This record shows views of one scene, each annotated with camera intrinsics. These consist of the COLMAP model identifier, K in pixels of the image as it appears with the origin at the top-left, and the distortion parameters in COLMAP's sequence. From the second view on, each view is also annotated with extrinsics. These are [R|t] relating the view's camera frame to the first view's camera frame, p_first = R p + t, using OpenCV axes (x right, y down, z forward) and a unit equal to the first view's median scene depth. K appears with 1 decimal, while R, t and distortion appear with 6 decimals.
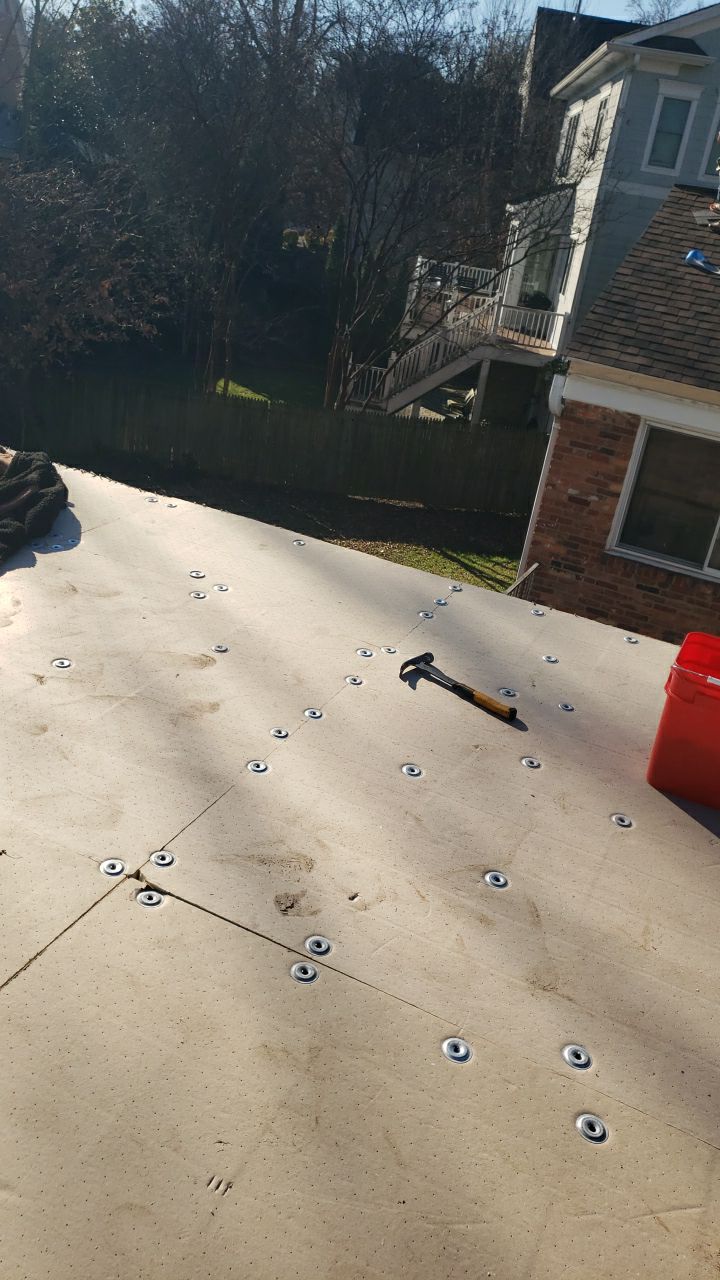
lens RADIAL K [[981.7, 0, 358.6], [0, 981.7, 644.3], [0, 0, 1]] dist [0.004470, -0.003066]
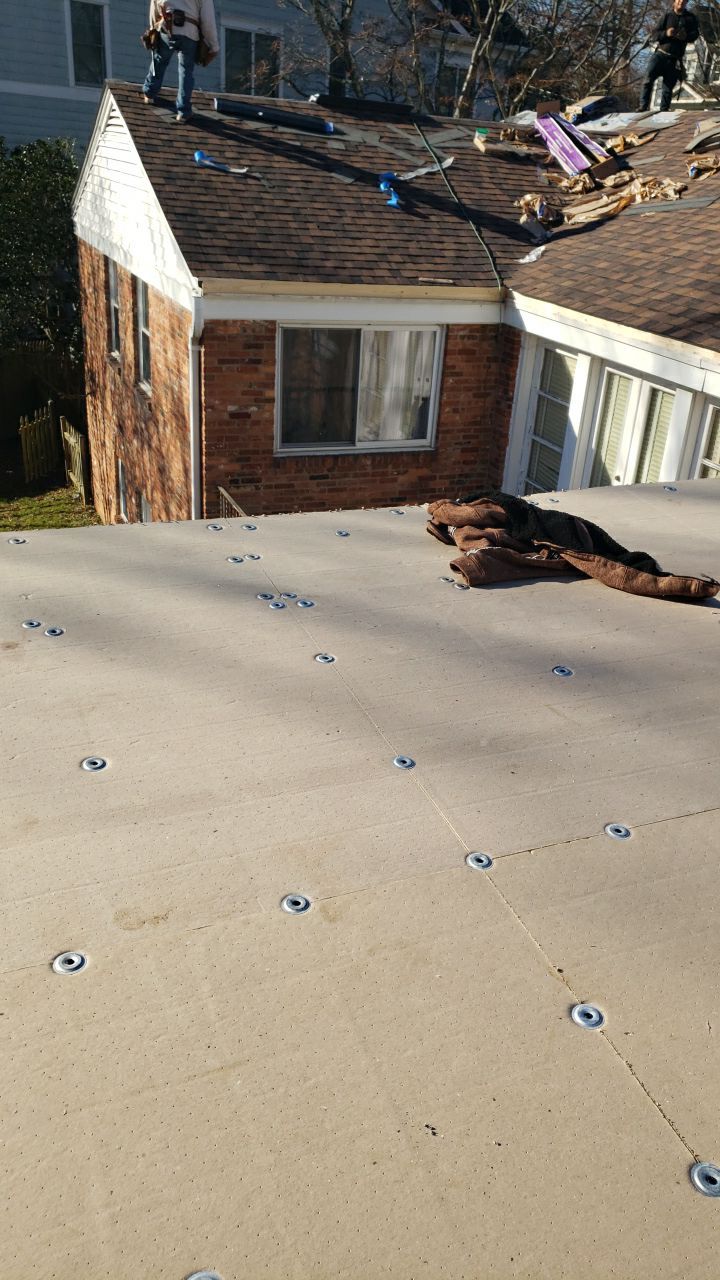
lens RADIAL K [[981.7, 0, 375.5], [0, 981.7, 637.4], [0, 0, 1]] dist [0.004470, -0.003066]
pose [[0.659410, -0.407689, 0.631639, -0.421367], [0.336220, 0.911407, 0.237262, -0.130881], [-0.672410, 0.055917, 0.738064, 0.165298]]
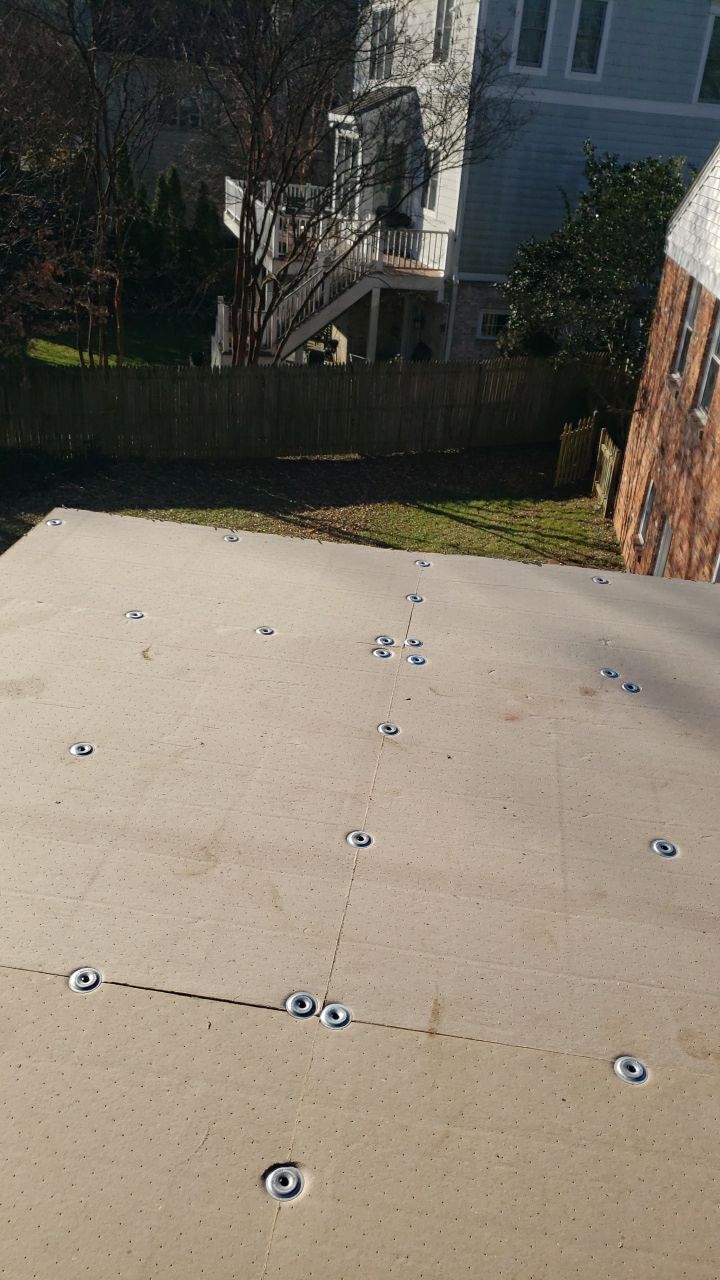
lens RADIAL K [[981.7, 0, 371.9], [0, 981.7, 641.8], [0, 0, 1]] dist [0.004470, -0.003066]
pose [[0.948318, -0.200634, 0.245845, -0.437780], [0.179282, 0.978006, 0.106594, -0.150786], [-0.261824, -0.057009, 0.963430, 0.186527]]
